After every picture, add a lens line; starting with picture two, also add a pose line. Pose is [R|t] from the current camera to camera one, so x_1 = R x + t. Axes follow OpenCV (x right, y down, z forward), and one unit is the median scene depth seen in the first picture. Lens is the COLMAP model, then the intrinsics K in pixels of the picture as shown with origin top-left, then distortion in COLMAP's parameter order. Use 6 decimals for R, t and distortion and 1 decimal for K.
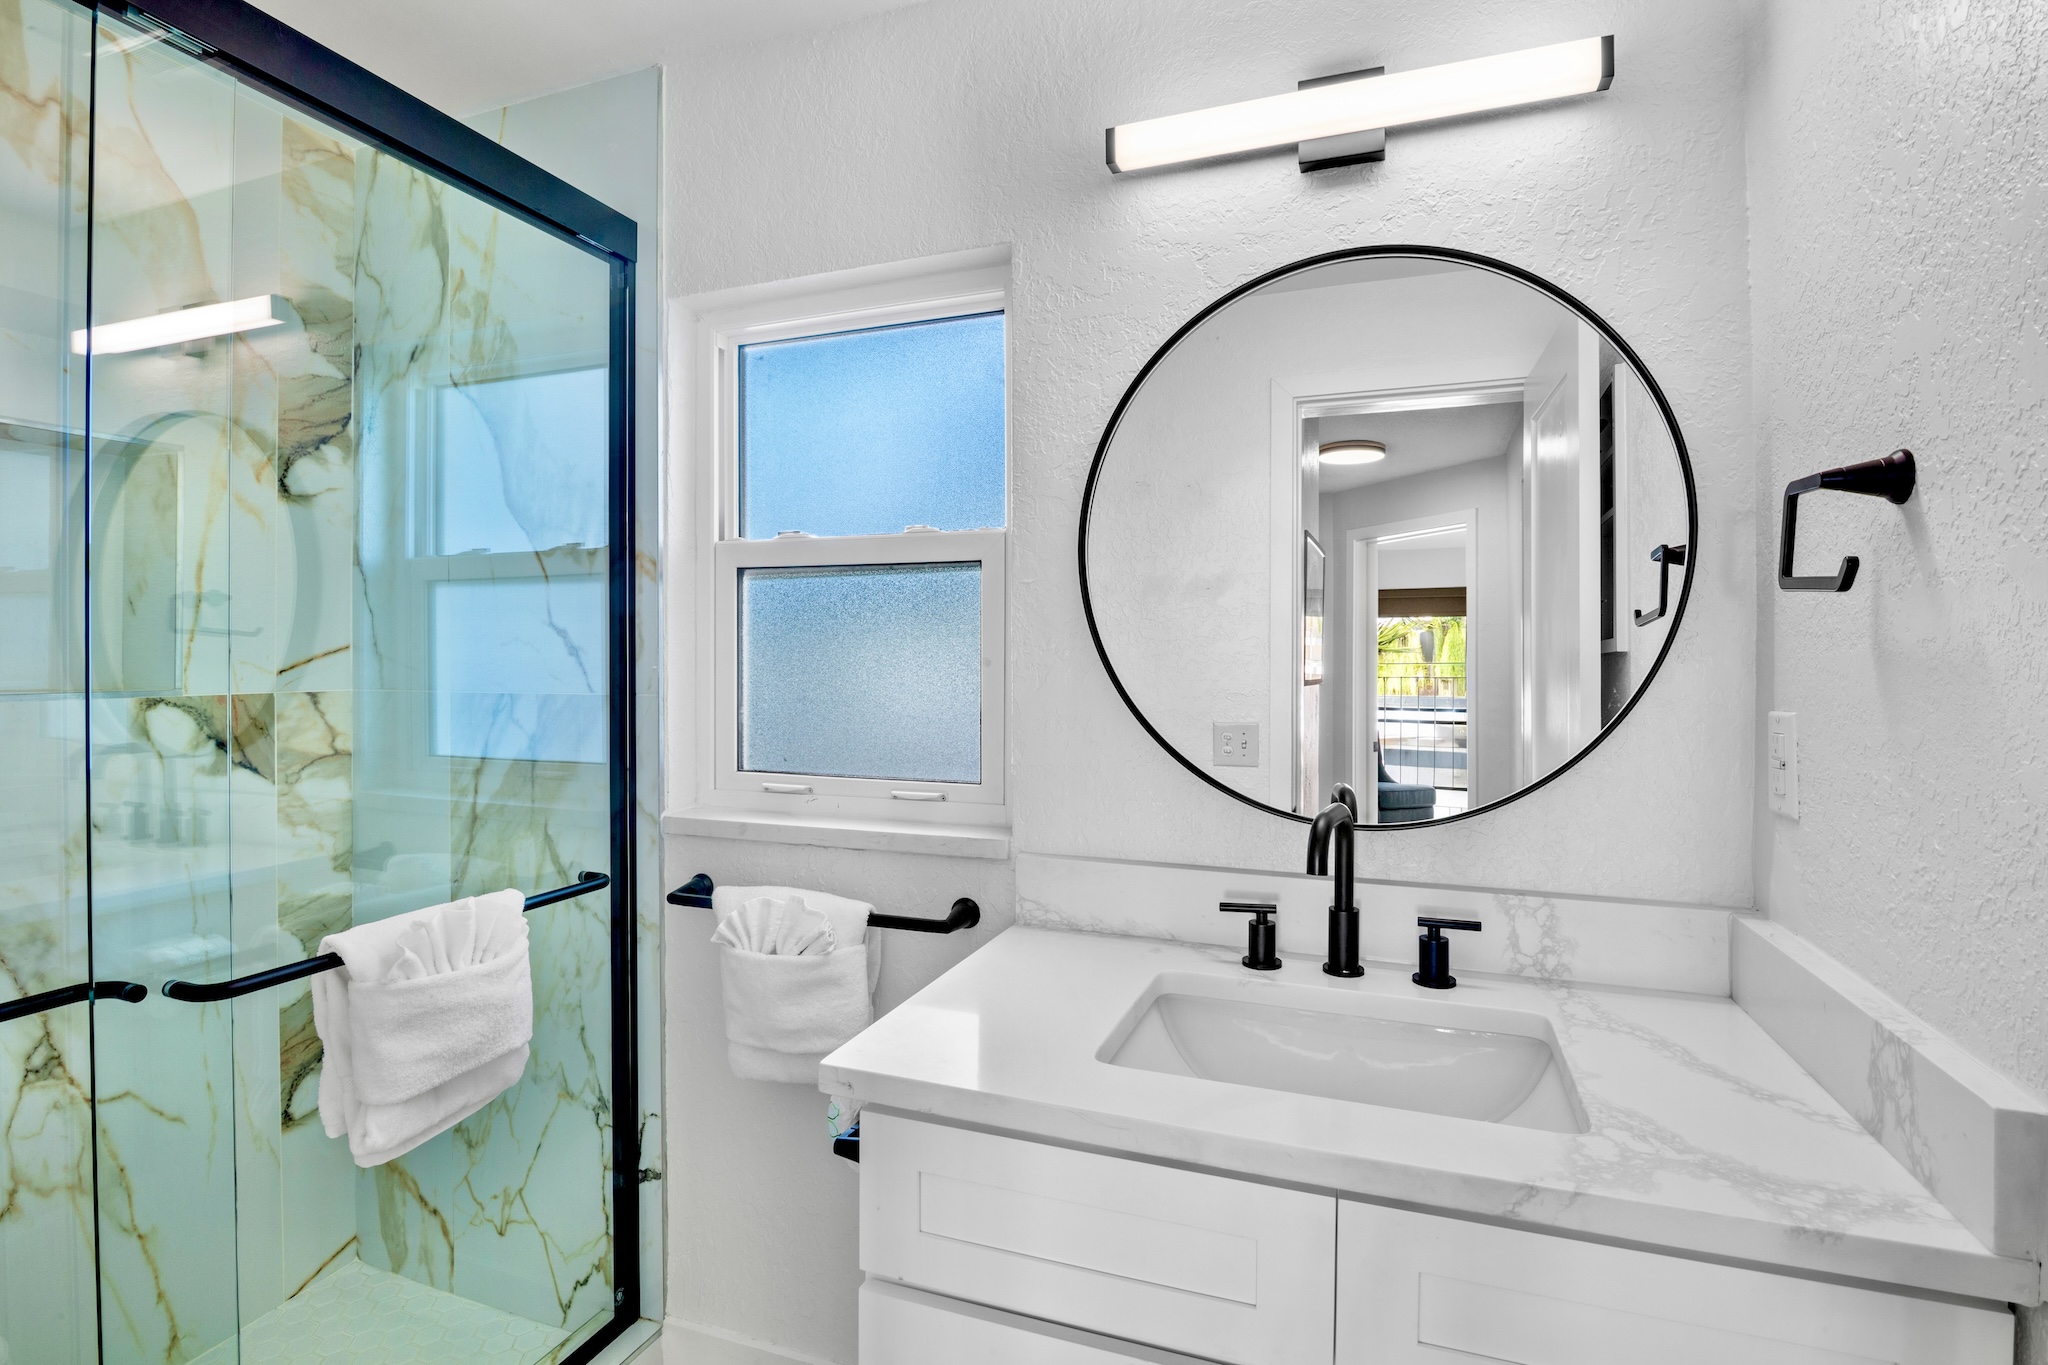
lens RADIAL K [[1002.5, 0, 1025.1], [0, 1002.5, 680.8], [0, 0, 1]] dist [-0.005620, -0.000858]
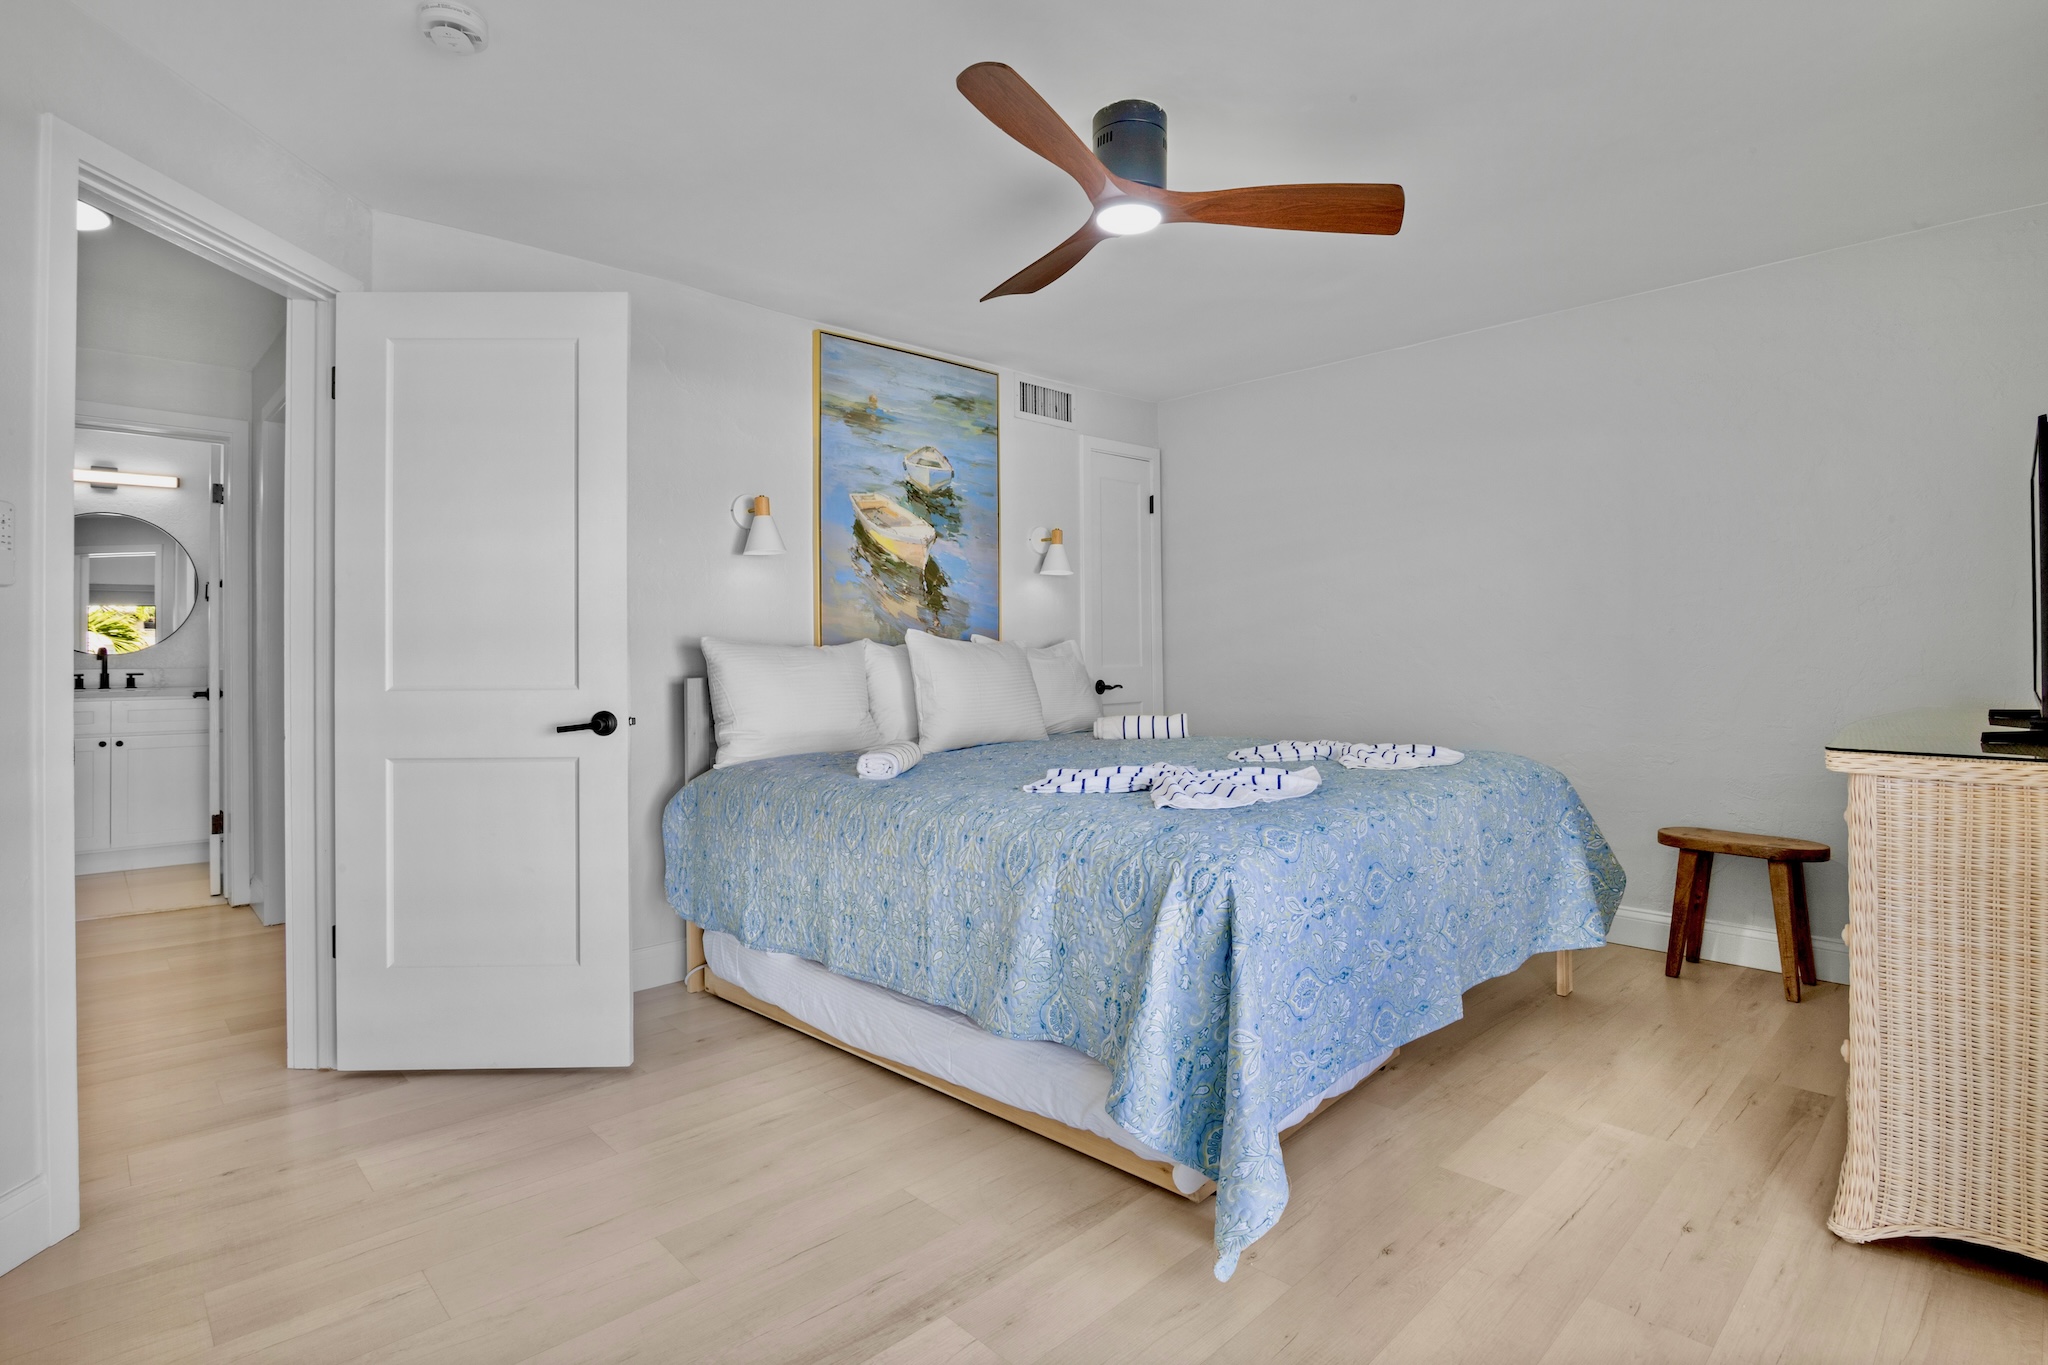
lens RADIAL K [[1002.5, 0, 1028.3], [0, 1002.5, 672.5], [0, 0, 1]] dist [-0.005620, -0.000858]
pose [[0.440059, 0.005510, 0.897952, -1.750835], [-0.006168, 0.999976, -0.003114, 0.215205], [-0.897948, -0.004168, 0.440082, -4.368924]]
